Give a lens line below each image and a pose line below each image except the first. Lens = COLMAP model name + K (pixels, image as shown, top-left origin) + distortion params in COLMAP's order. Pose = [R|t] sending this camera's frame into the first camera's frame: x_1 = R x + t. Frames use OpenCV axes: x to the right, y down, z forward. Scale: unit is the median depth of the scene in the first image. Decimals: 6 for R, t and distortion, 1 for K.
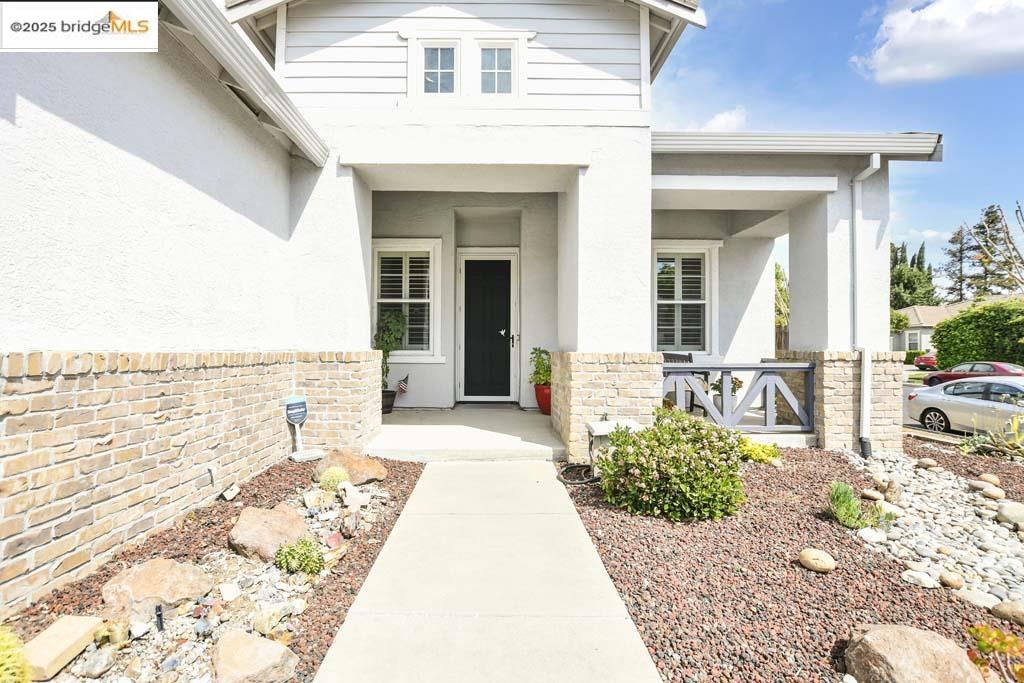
lens RADIAL K [[487.3, 0, 513.0], [0, 487.3, 345.2], [0, 0, 1]] dist [-0.036762, 0.000073]
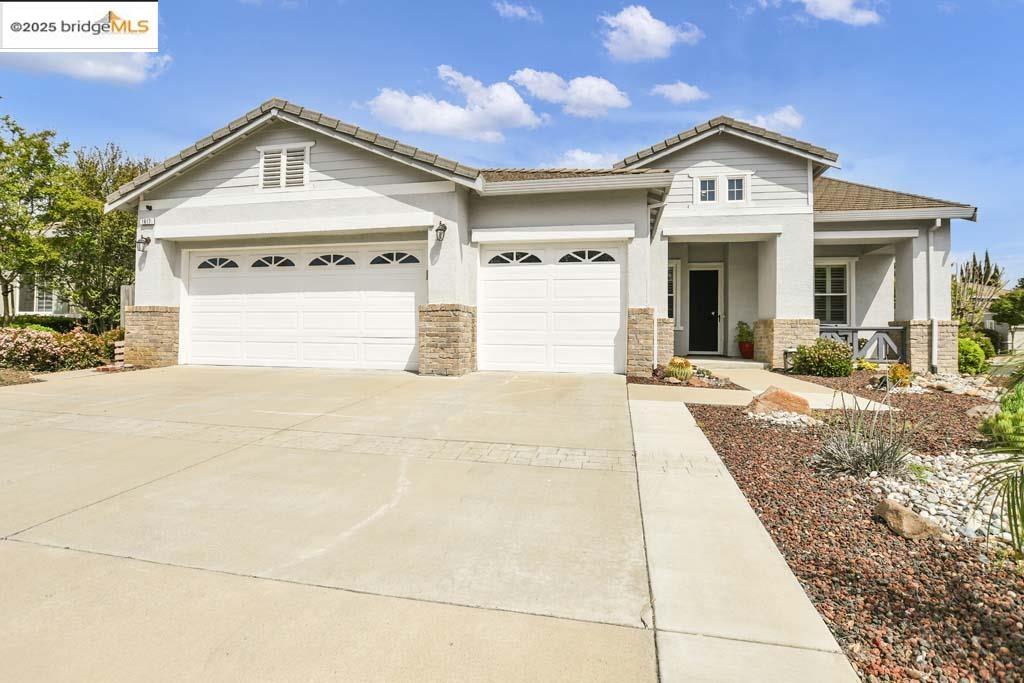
lens RADIAL K [[510.0, 0, 510.9], [0, 510.0, 326.6], [0, 0, 1]] dist [-0.038256, -0.000124]
pose [[0.970104, 0.006352, -0.242606, -0.420431], [-0.011573, 0.999731, -0.020101, 0.095347], [0.242413, 0.022308, 0.969917, -1.314126]]
